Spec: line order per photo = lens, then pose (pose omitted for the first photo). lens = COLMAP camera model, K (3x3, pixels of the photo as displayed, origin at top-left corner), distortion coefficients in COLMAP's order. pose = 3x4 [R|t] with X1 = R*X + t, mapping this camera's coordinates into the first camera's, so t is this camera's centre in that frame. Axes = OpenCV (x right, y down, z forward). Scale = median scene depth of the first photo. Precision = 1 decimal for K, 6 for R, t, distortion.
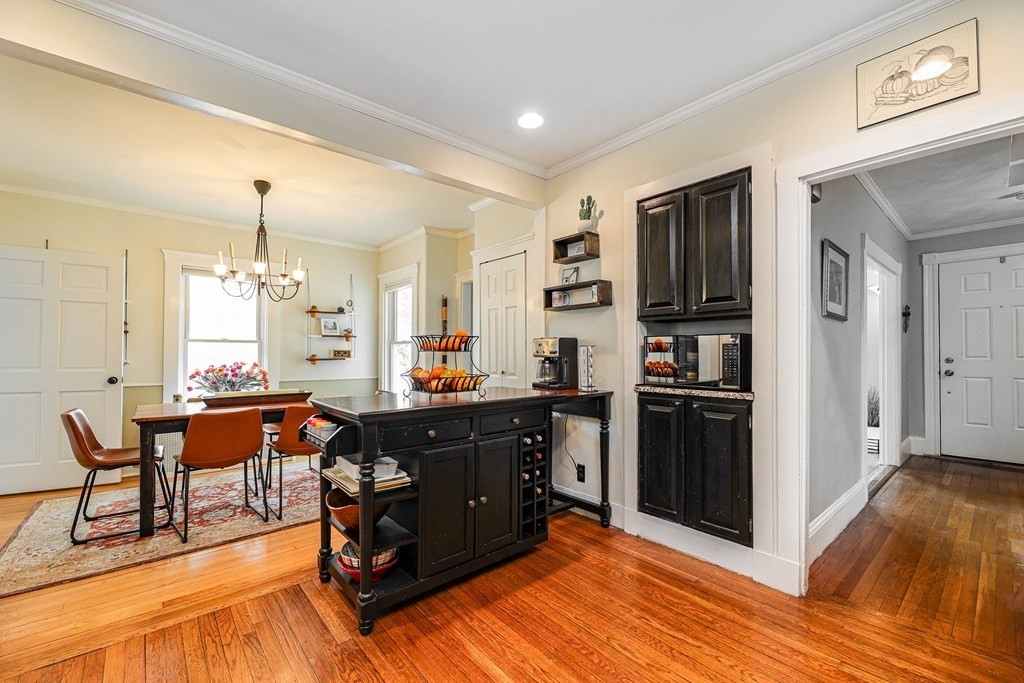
lens RADIAL K [[420.0, 0, 510.1], [0, 420.0, 351.1], [0, 0, 1]] dist [-0.000880, -0.002301]
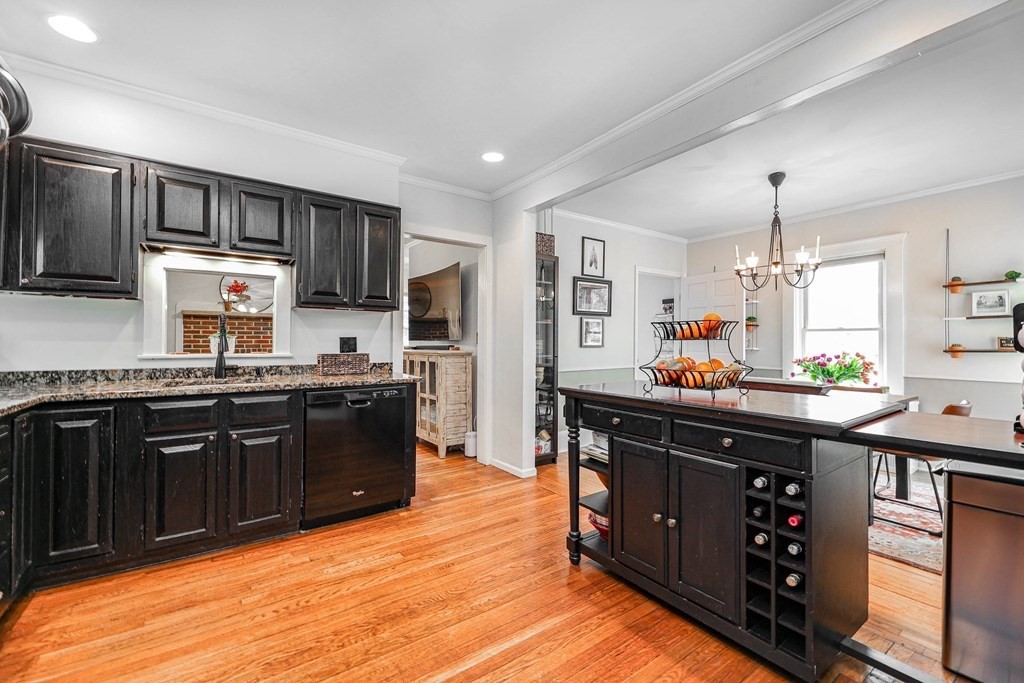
lens RADIAL K [[420.0, 0, 533.3], [0, 420.0, 337.9], [0, 0, 1]] dist [-0.000880, -0.002301]
pose [[-0.055001, -0.011333, -0.998422, 0.567292], [0.005035, 0.999920, -0.011627, 0.004691], [0.998474, -0.005667, -0.054939, 0.578151]]
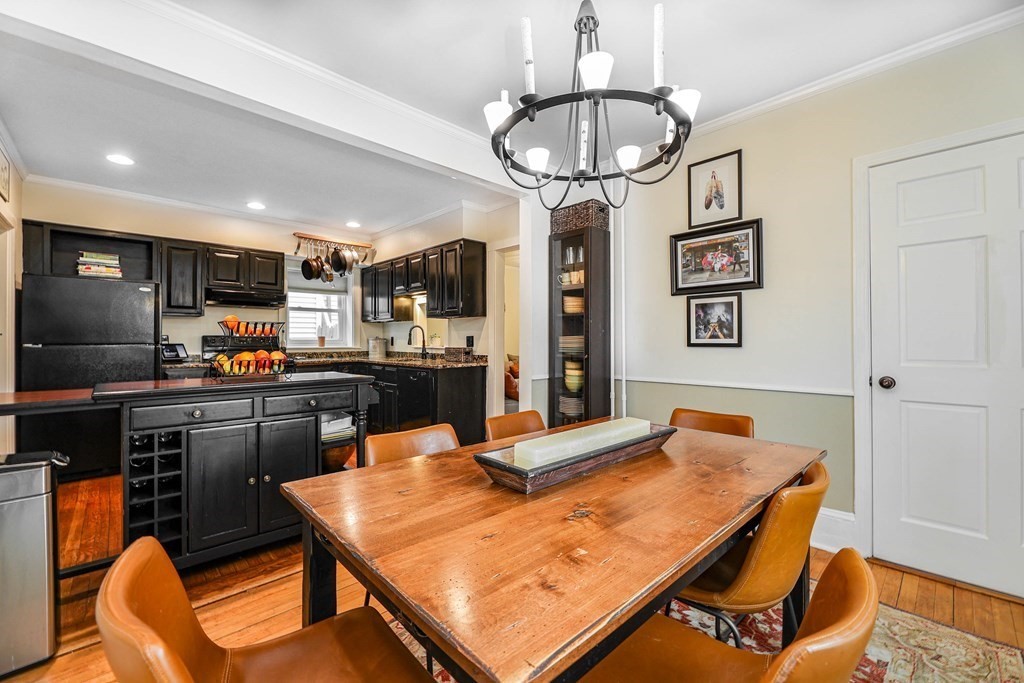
lens RADIAL K [[420.0, 0, 511.3], [0, 420.0, 340.5], [0, 0, 1]] dist [-0.000880, -0.002301]
pose [[-0.997338, 0.001832, -0.072899, -0.565150], [0.002378, 0.999970, -0.007404, 0.015734], [0.072883, -0.007557, -0.997312, 1.640380]]
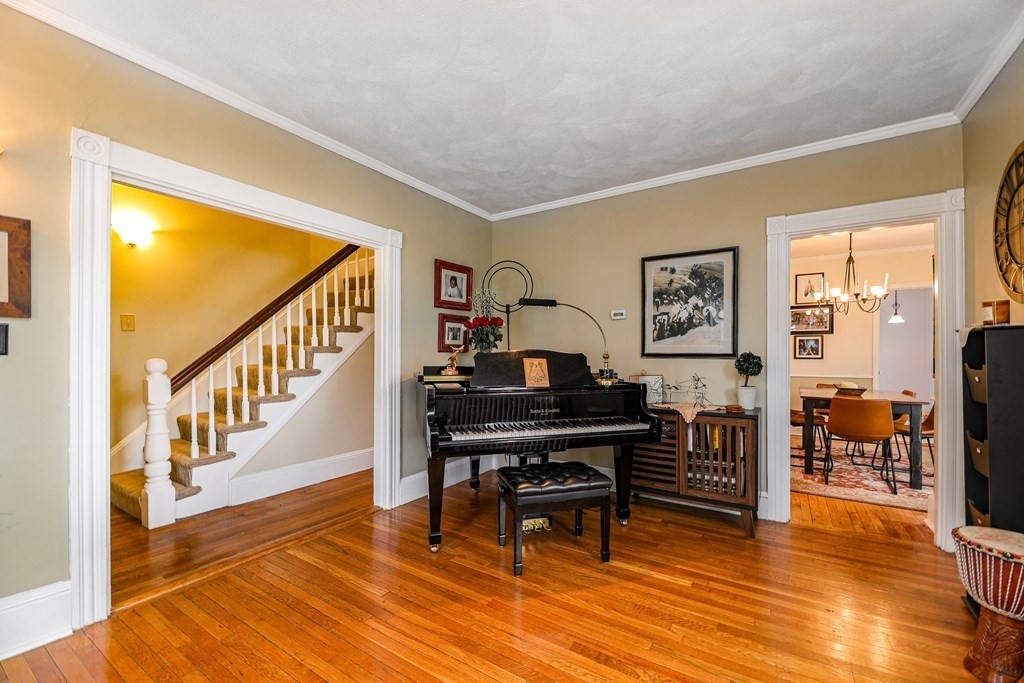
lens RADIAL K [[420.0, 0, 511.9], [0, 420.0, 348.3], [0, 0, 1]] dist [-0.000880, -0.002301]
pose [[-0.951395, -0.008102, -0.307866, 0.971008], [-0.001171, 0.999742, -0.022691, 0.019593], [0.307971, -0.021228, -0.951159, 2.265479]]
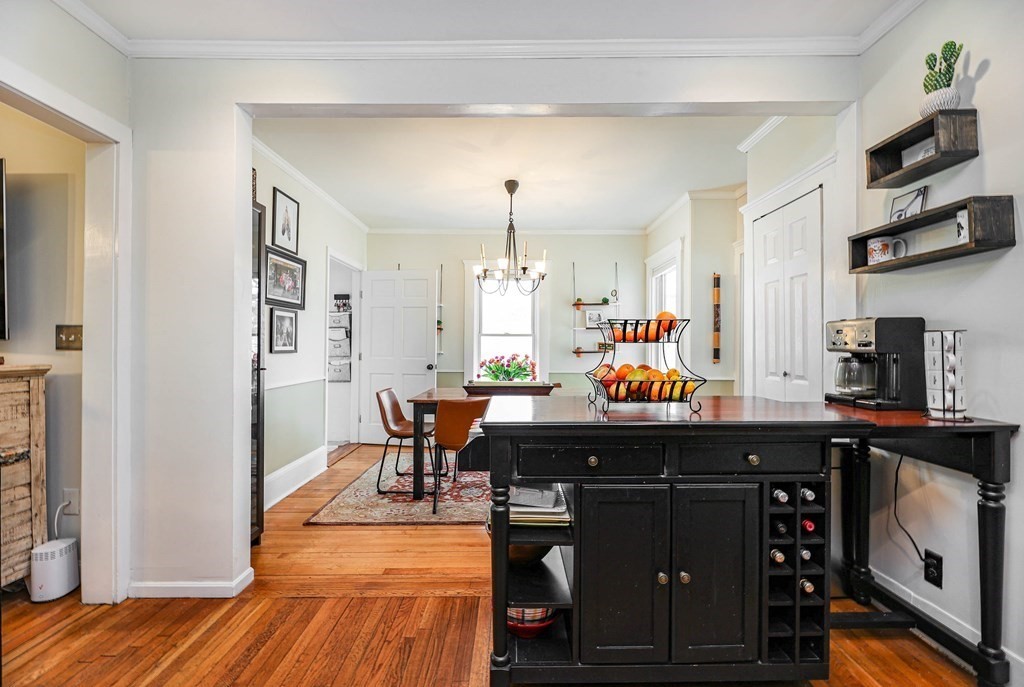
lens RADIAL K [[420.0, 0, 511.6], [0, 420.0, 345.0], [0, 0, 1]] dist [-0.000880, -0.002301]
pose [[0.764206, -0.001745, -0.644970, 0.103793], [0.003469, 0.999993, 0.001404, 0.002216], [0.644963, -0.003311, 0.764207, 0.249911]]
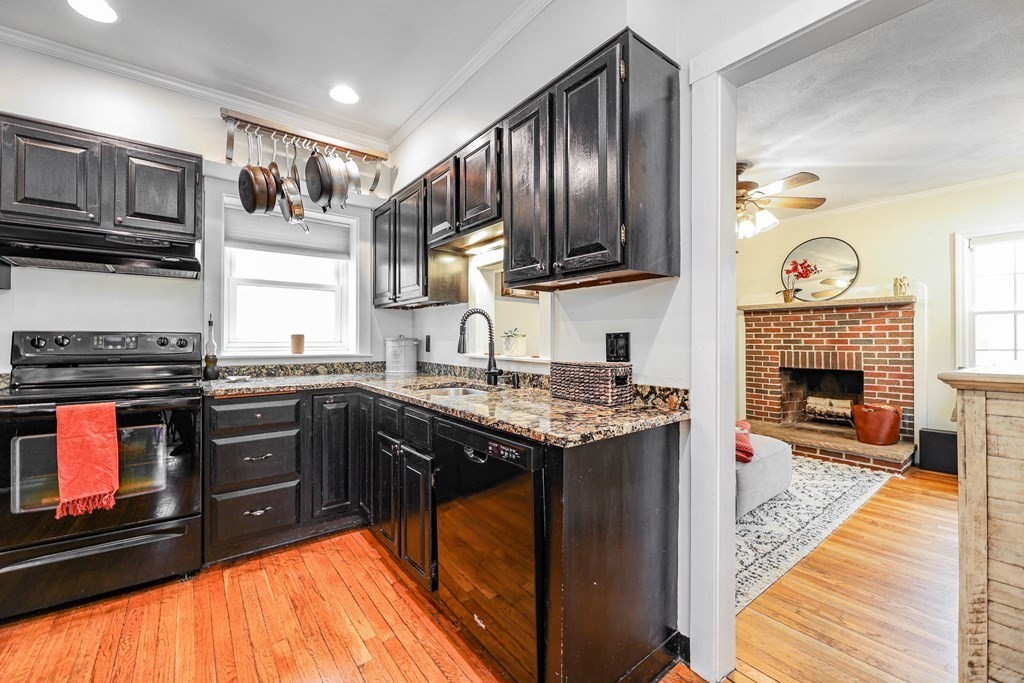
lens RADIAL K [[420.0, 0, 504.2], [0, 420.0, 335.9], [0, 0, 1]] dist [-0.000880, -0.002301]
pose [[-0.998712, -0.001130, 0.050729, -0.389880], [-0.002065, 0.999829, -0.018399, 0.002562], [-0.050699, -0.018480, -0.998543, 0.643358]]
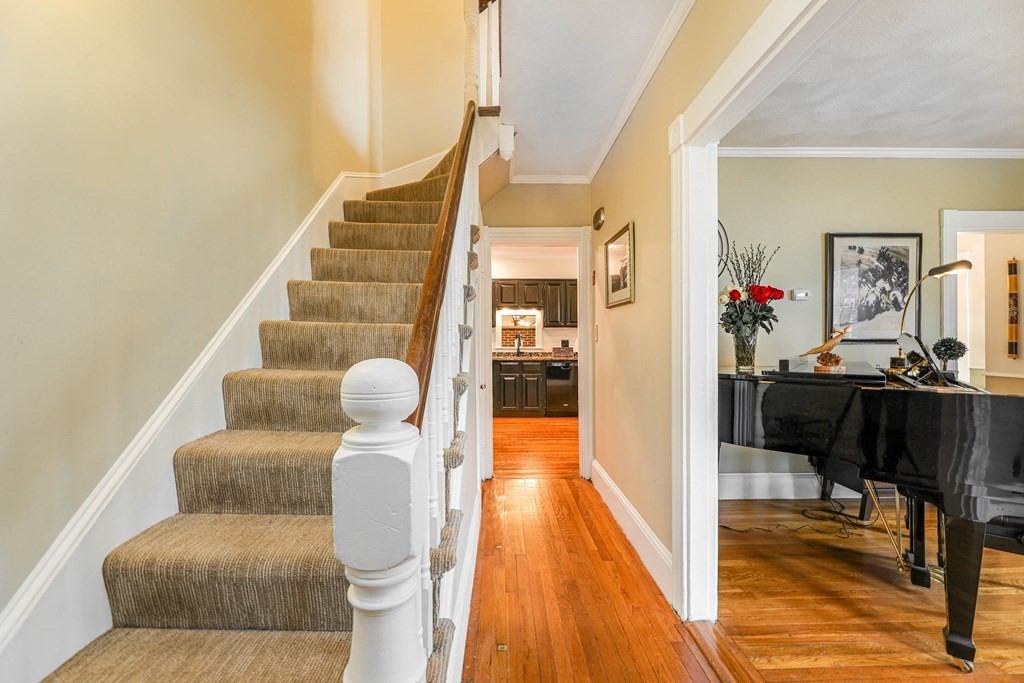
lens RADIAL K [[420.0, 0, 512.8], [0, 420.0, 344.5], [0, 0, 1]] dist [-0.000880, -0.002301]
pose [[-0.624028, 0.003565, -0.781394, 1.576756], [0.008285, 0.999964, -0.002055, 0.015816], [0.781358, -0.007757, -0.624035, 1.312128]]
